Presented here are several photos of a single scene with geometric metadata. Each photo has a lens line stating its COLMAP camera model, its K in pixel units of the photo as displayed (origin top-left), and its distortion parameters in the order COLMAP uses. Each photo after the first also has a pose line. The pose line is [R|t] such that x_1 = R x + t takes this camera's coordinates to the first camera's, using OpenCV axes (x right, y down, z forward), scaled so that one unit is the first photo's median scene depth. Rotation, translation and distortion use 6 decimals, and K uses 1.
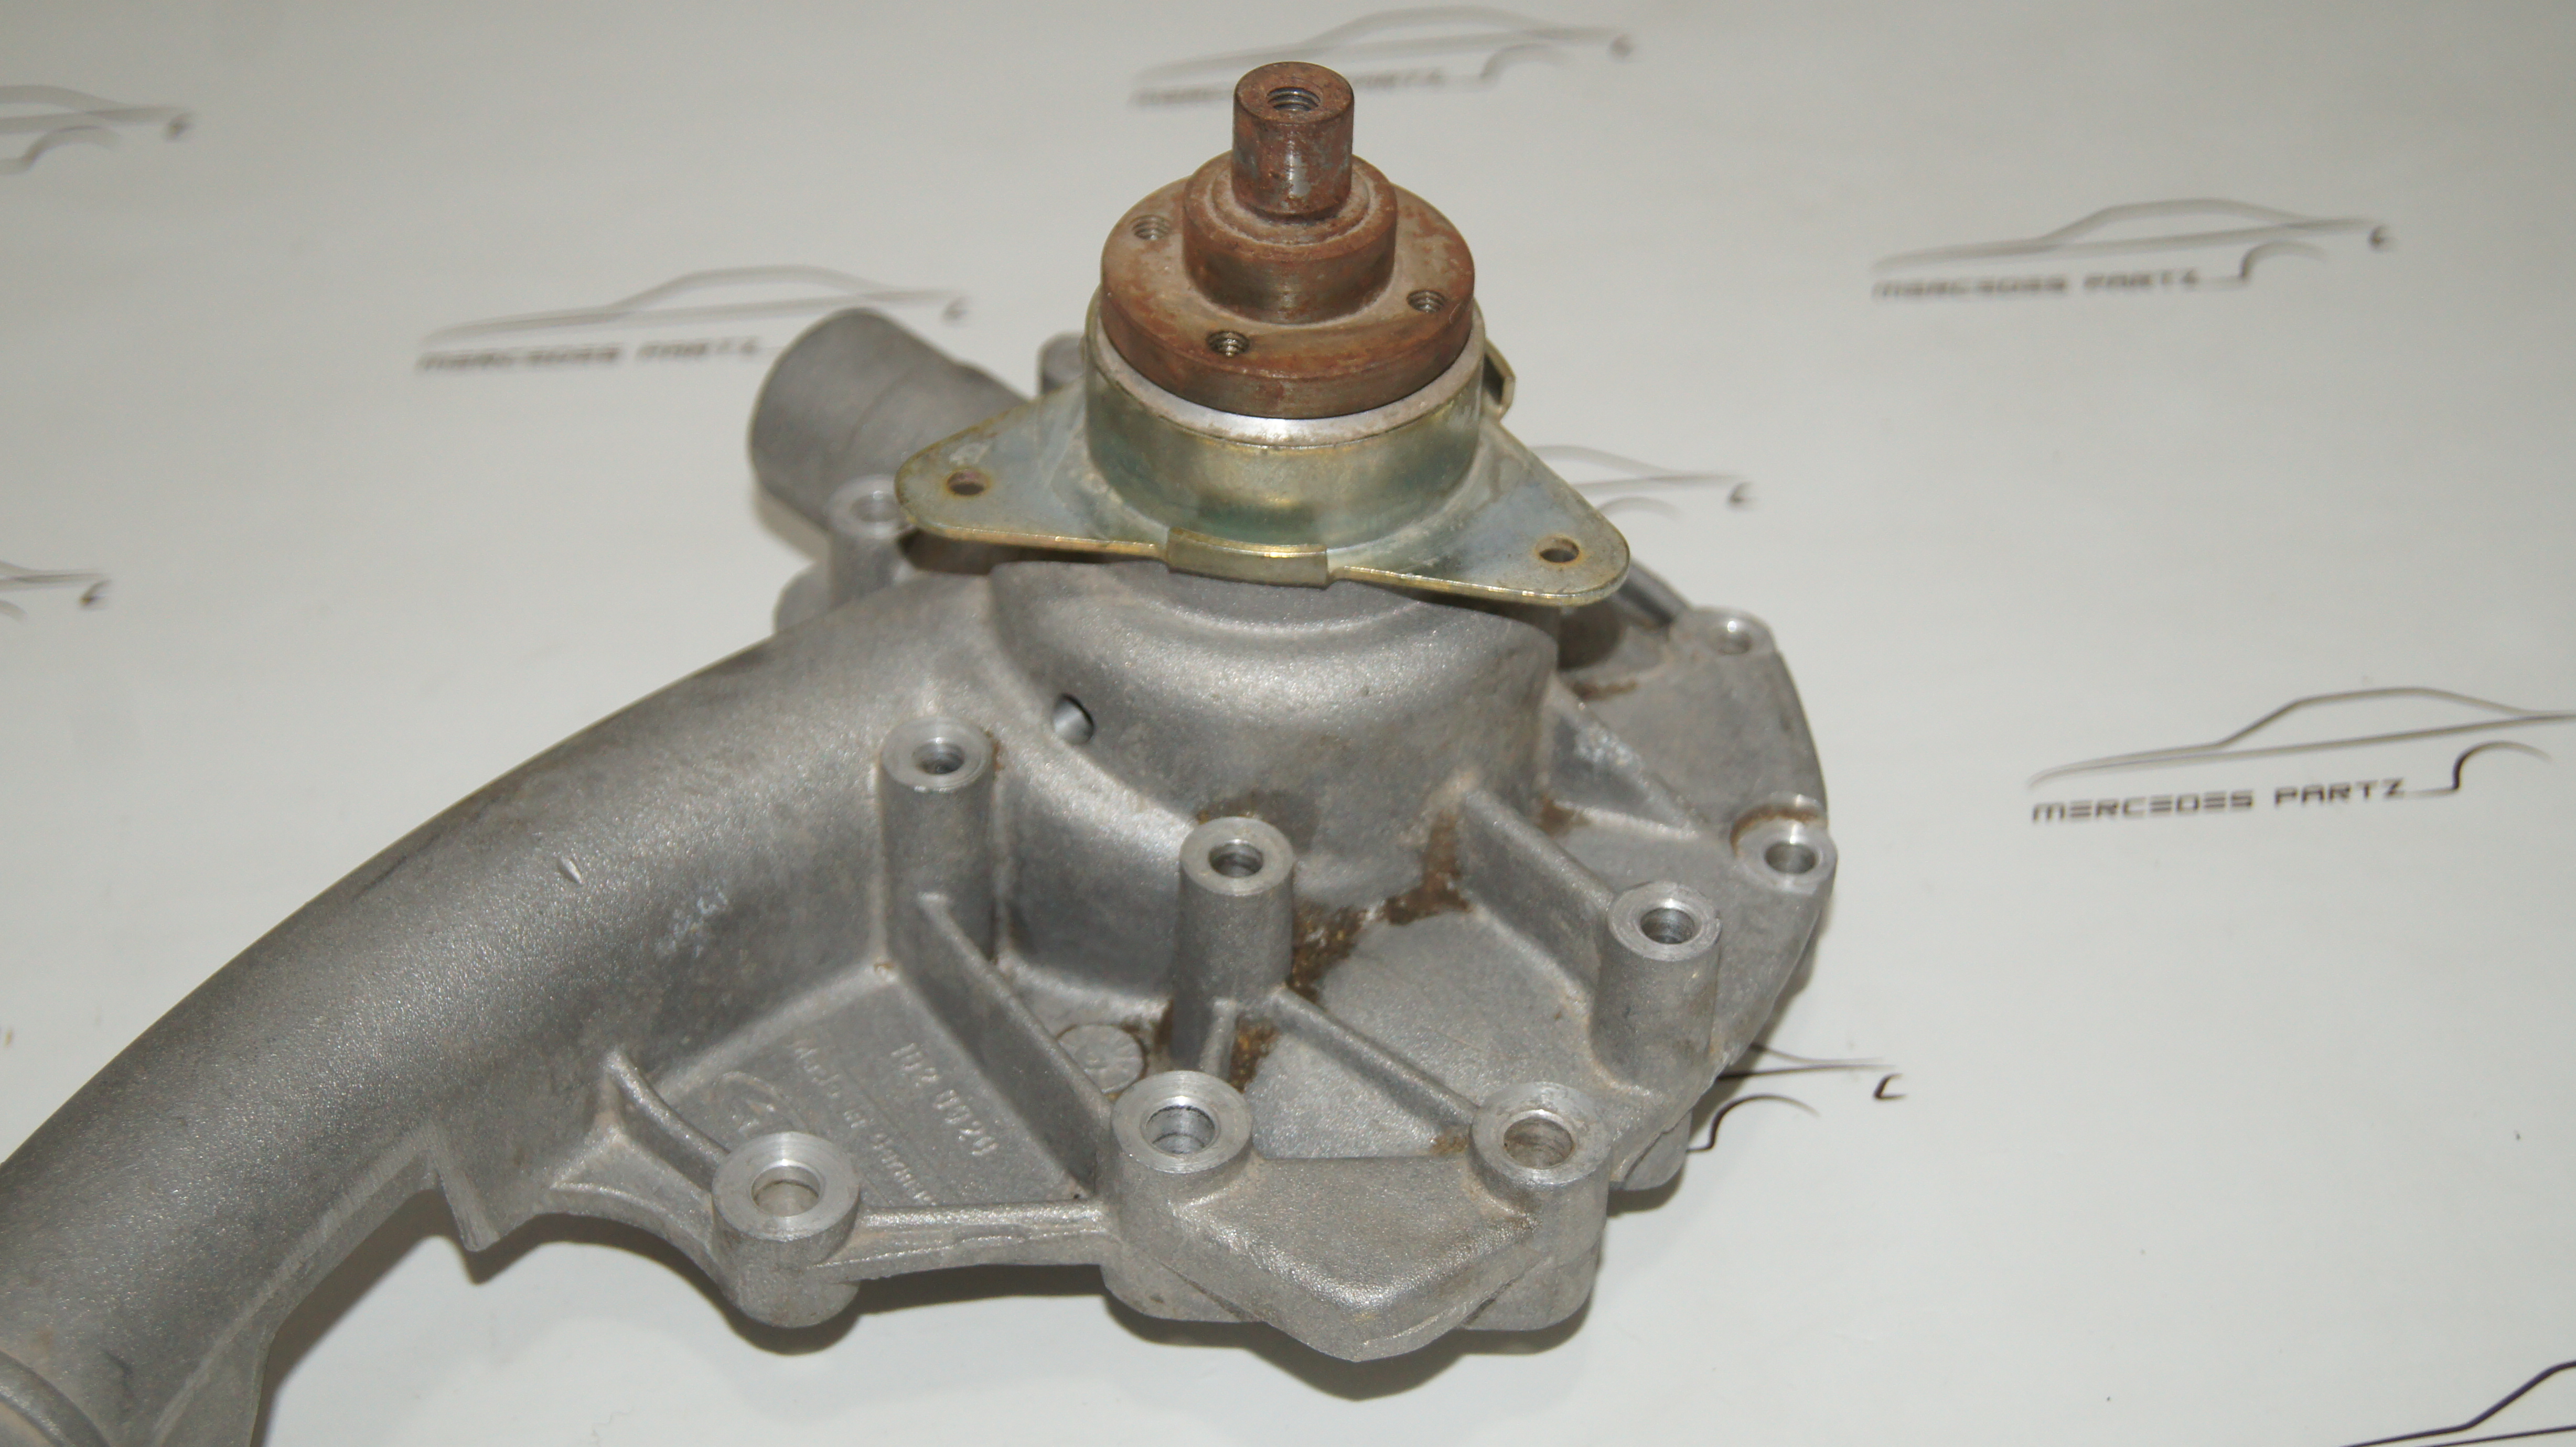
lens RADIAL K [[4236.3, 0, 1286.8], [0, 4236.3, 717.0], [0, 0, 1]] dist [-0.025700, 0.000000]
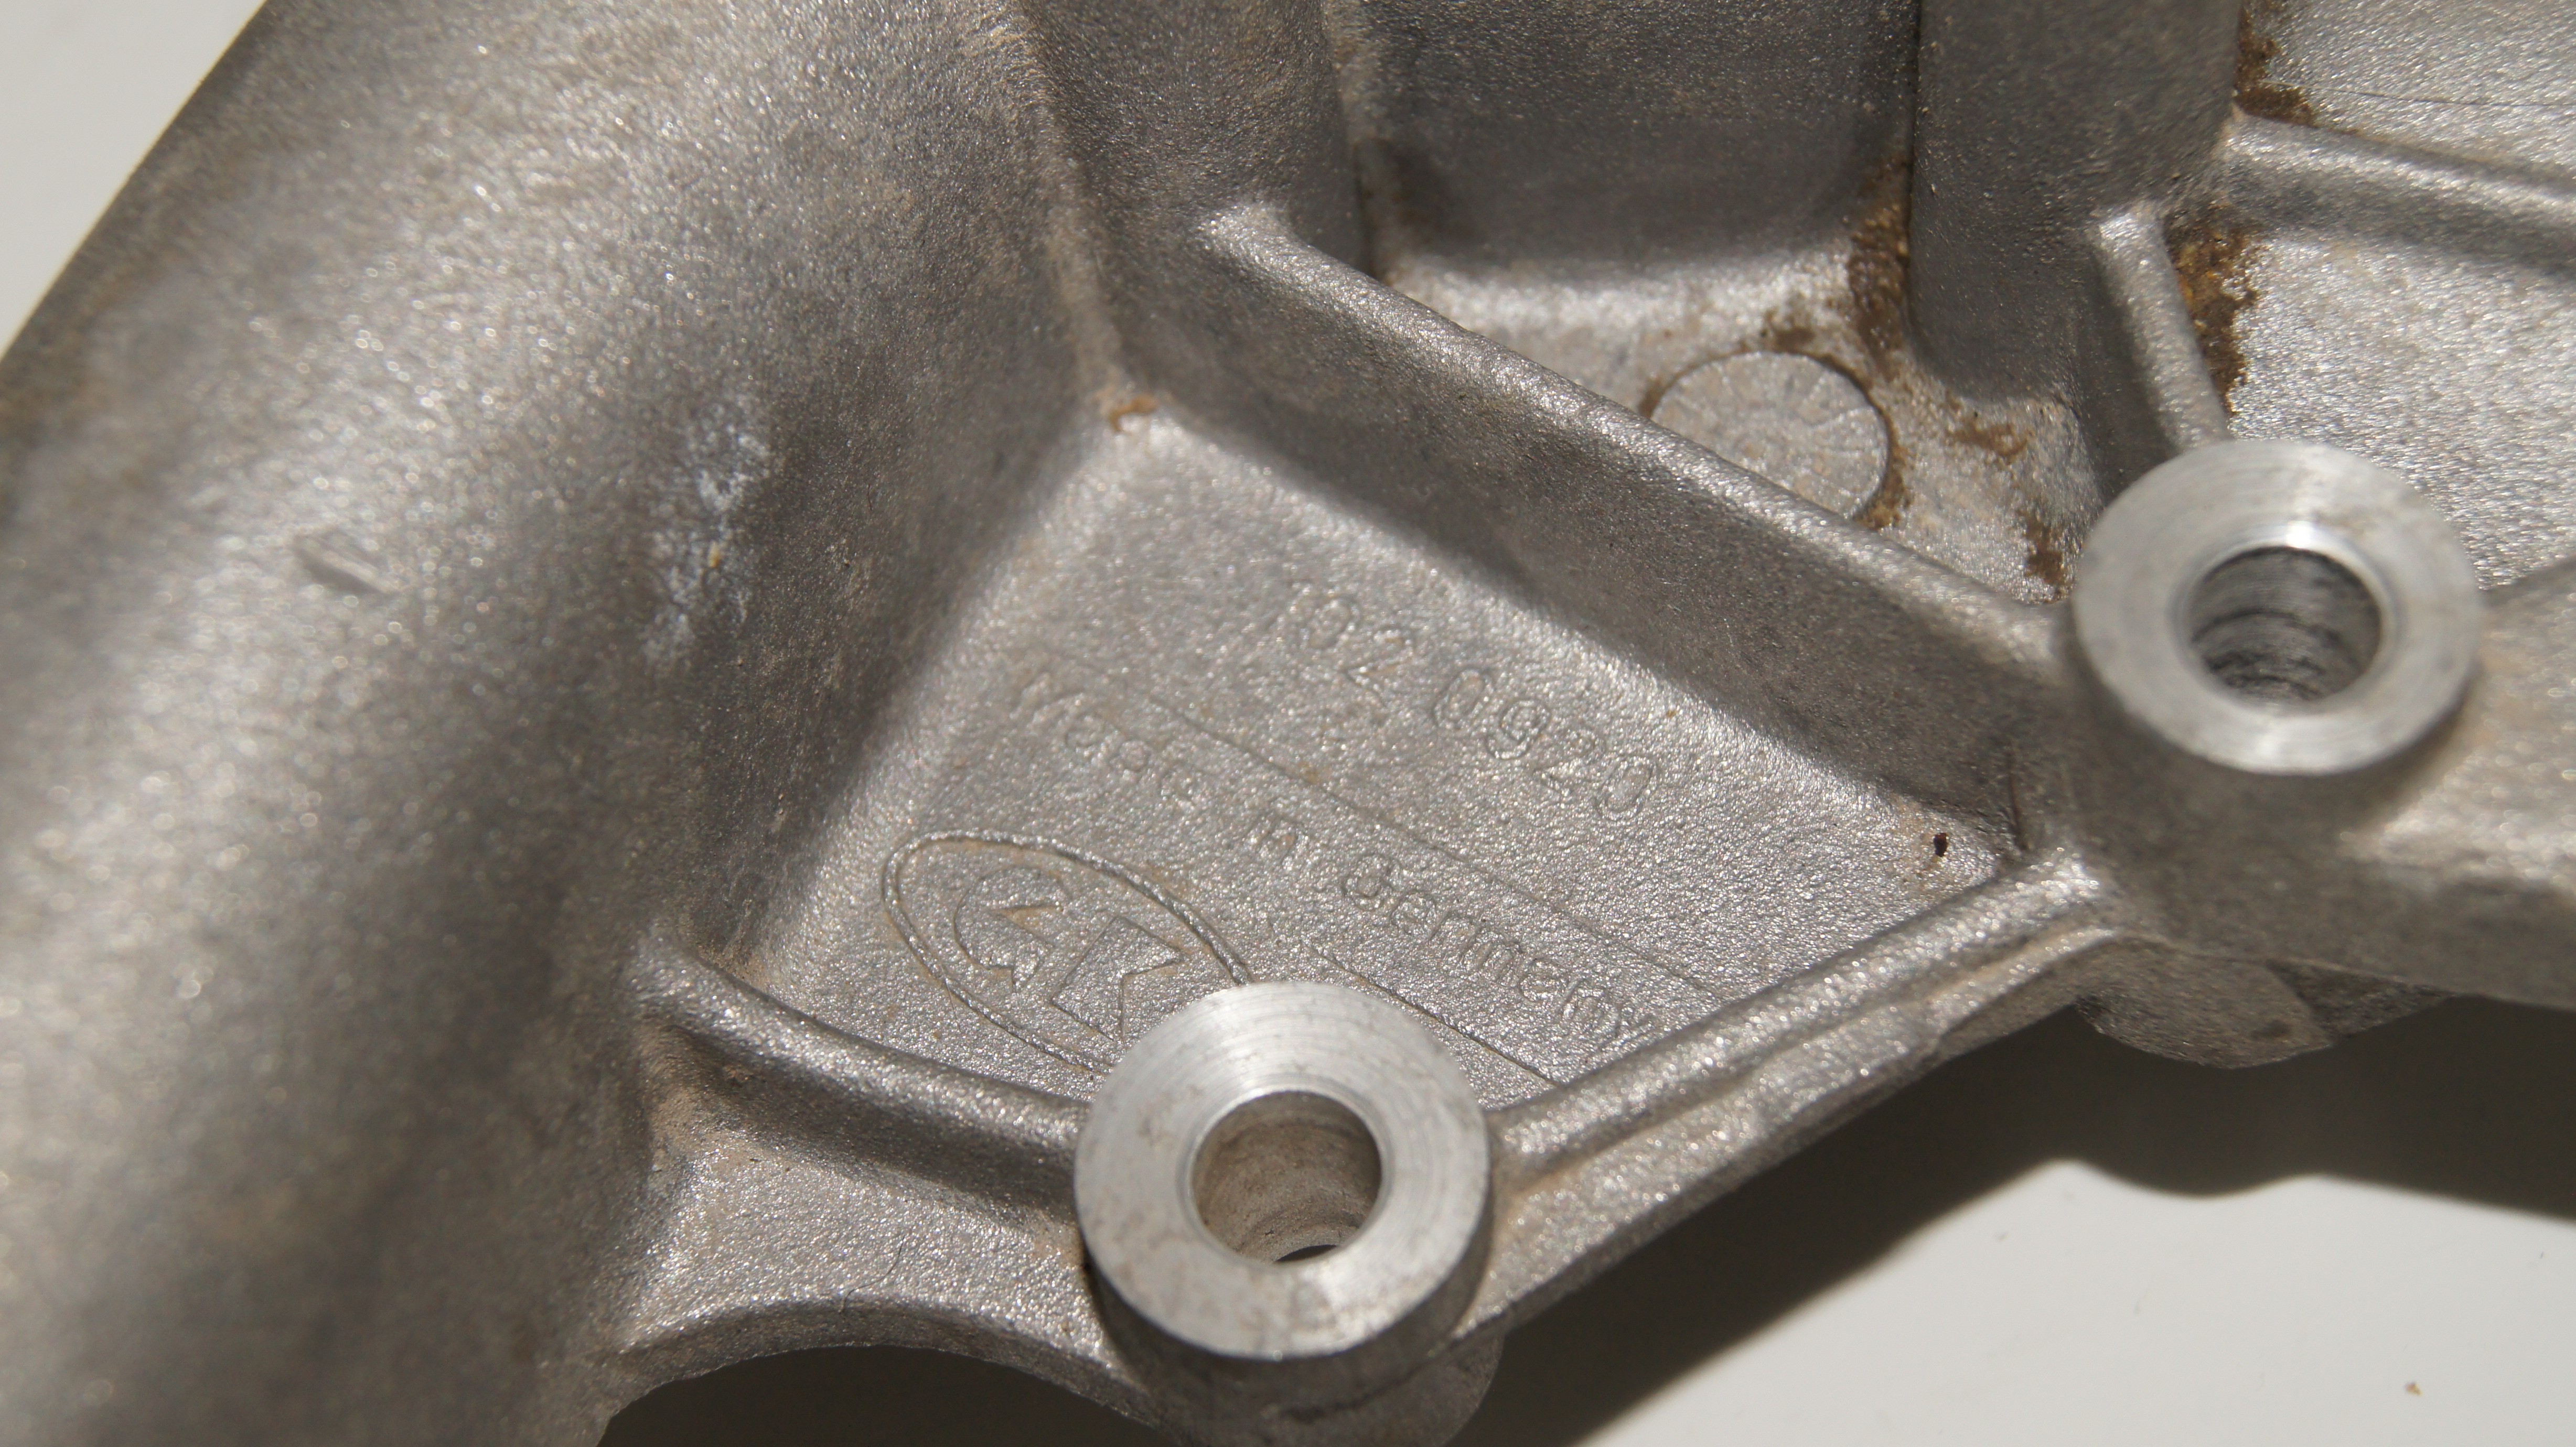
lens RADIAL K [[4236.3, 0, 1300.9], [0, 4236.3, 726.1], [0, 0, 1]] dist [-0.025700, 0.000000]
pose [[0.927872, -0.367432, 0.063616, -0.120818], [0.337162, 0.899529, 0.277795, -0.019141], [-0.159295, -0.236309, 0.958532, 0.641681]]
